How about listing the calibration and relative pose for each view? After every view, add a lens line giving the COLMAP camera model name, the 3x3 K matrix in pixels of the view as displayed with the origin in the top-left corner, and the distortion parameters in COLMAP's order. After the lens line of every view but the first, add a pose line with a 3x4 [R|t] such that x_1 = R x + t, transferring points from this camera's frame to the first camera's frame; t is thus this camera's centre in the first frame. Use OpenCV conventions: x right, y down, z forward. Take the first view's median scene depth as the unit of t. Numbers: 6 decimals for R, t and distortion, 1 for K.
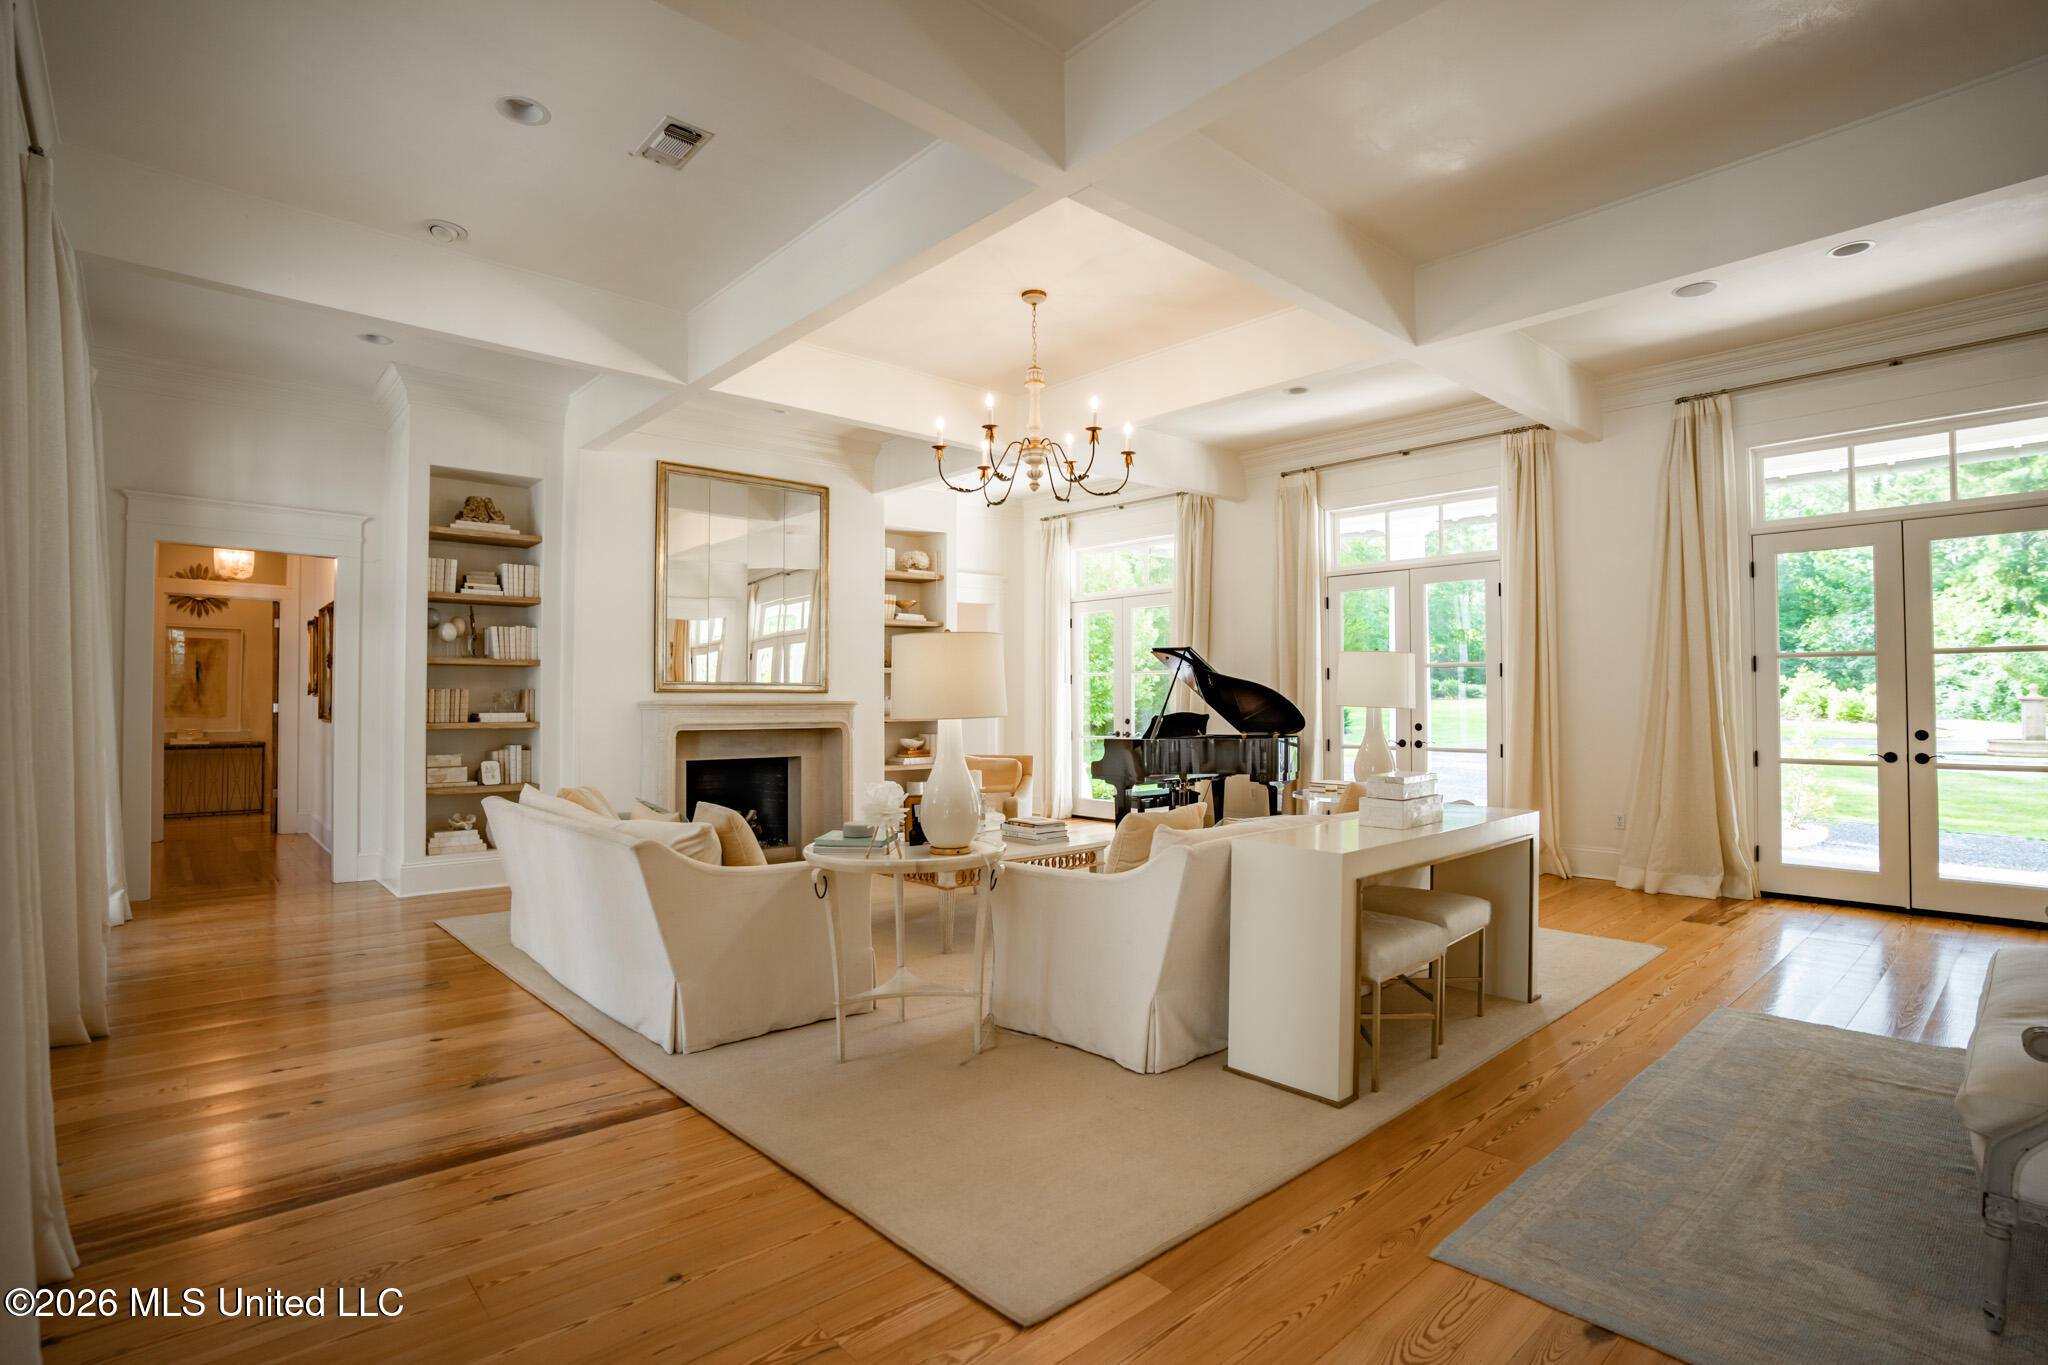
lens RADIAL K [[1000.3, 0, 1023.0], [0, 1000.3, 678.3], [0, 0, 1]] dist [-0.090923, 0.044627]
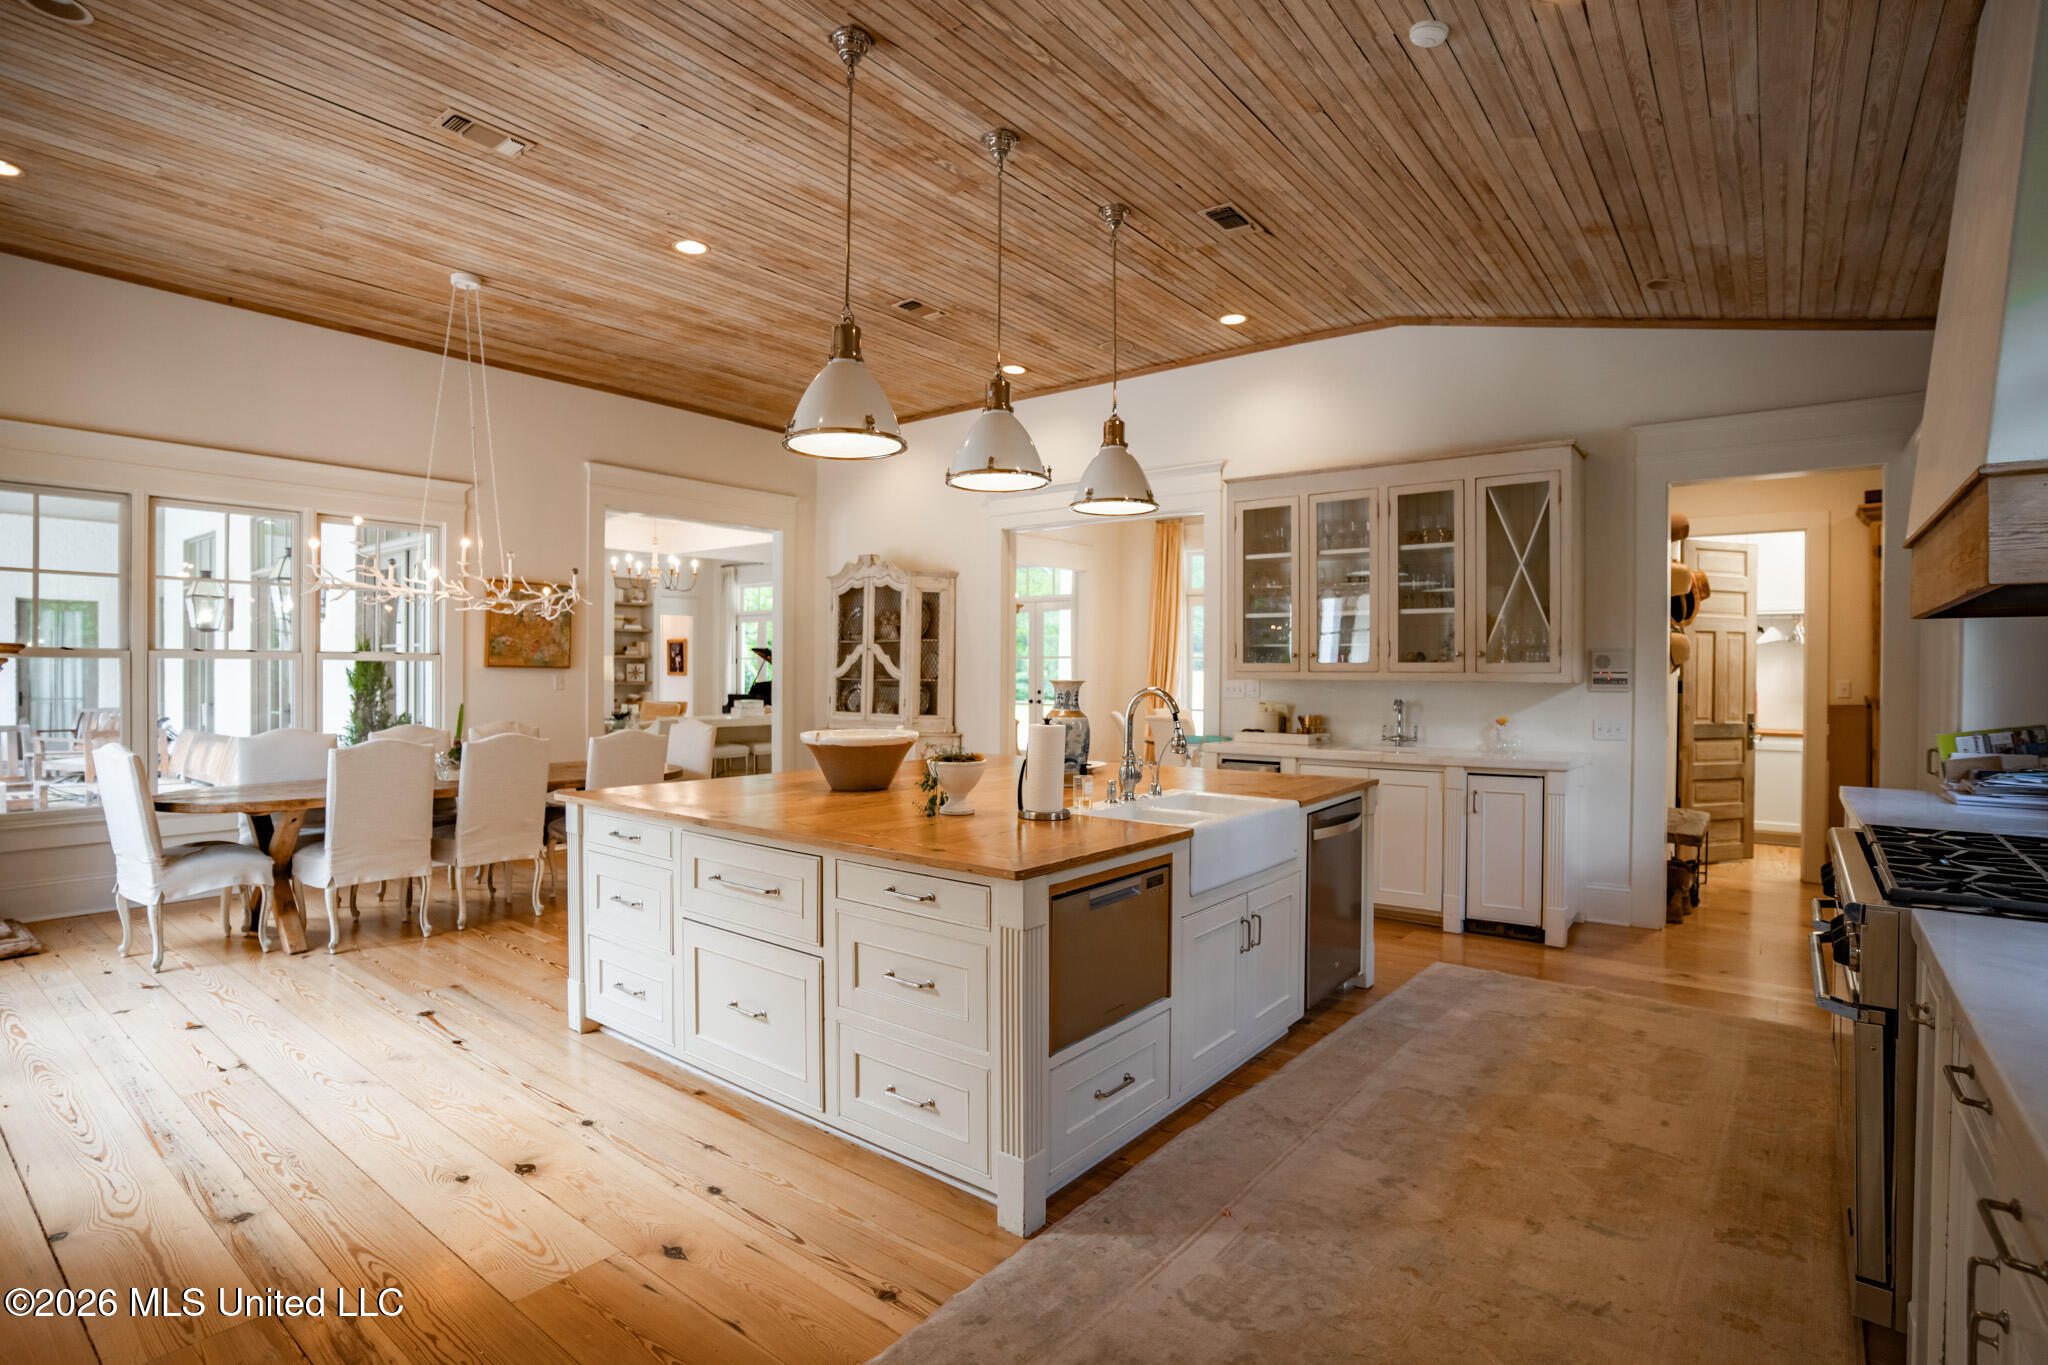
lens RADIAL K [[1000.3, 0, 1023.0], [0, 1000.3, 678.3], [0, 0, 1]] dist [-0.090923, 0.044627]
pose [[0.985935, 0.005339, 0.167046, 0.355382], [-0.010396, 0.999513, 0.029412, -0.035008], [-0.166808, -0.030735, 0.985510, -1.099999]]
